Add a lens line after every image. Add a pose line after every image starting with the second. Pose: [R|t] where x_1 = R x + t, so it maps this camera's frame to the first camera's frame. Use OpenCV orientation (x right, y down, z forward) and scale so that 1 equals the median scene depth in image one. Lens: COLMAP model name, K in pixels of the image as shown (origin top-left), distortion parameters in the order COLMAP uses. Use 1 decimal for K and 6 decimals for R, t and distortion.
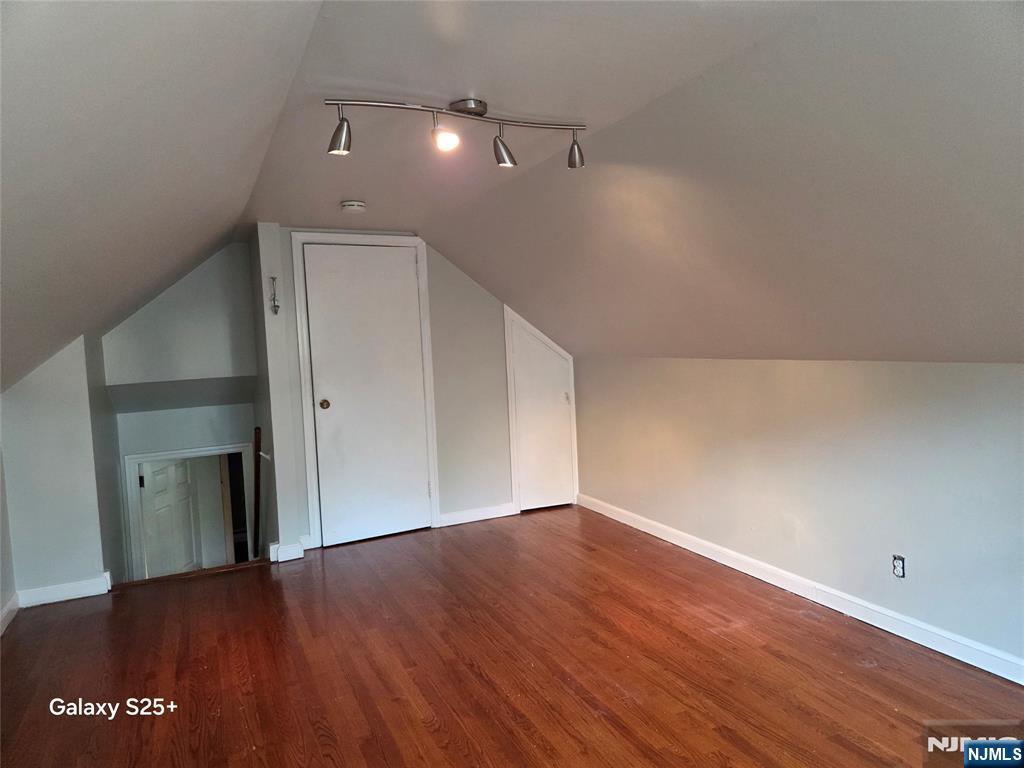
lens RADIAL K [[668.7, 0, 510.7], [0, 668.7, 376.8], [0, 0, 1]] dist [0.085057, -0.060123]
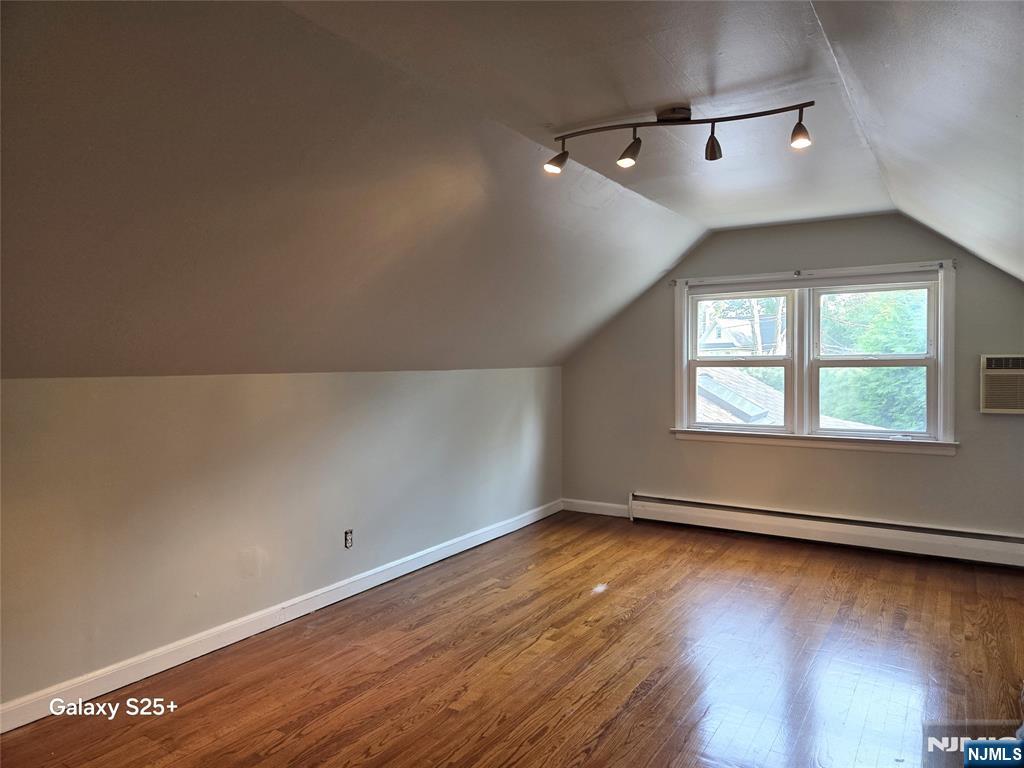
lens RADIAL K [[668.7, 0, 510.7], [0, 668.7, 376.8], [0, 0, 1]] dist [0.085057, -0.060123]
pose [[-0.519081, 0.033801, 0.854057, -0.691627], [0.082455, 0.996538, 0.010674, -0.008722], [-0.850739, 0.075962, -0.520071, 1.458823]]
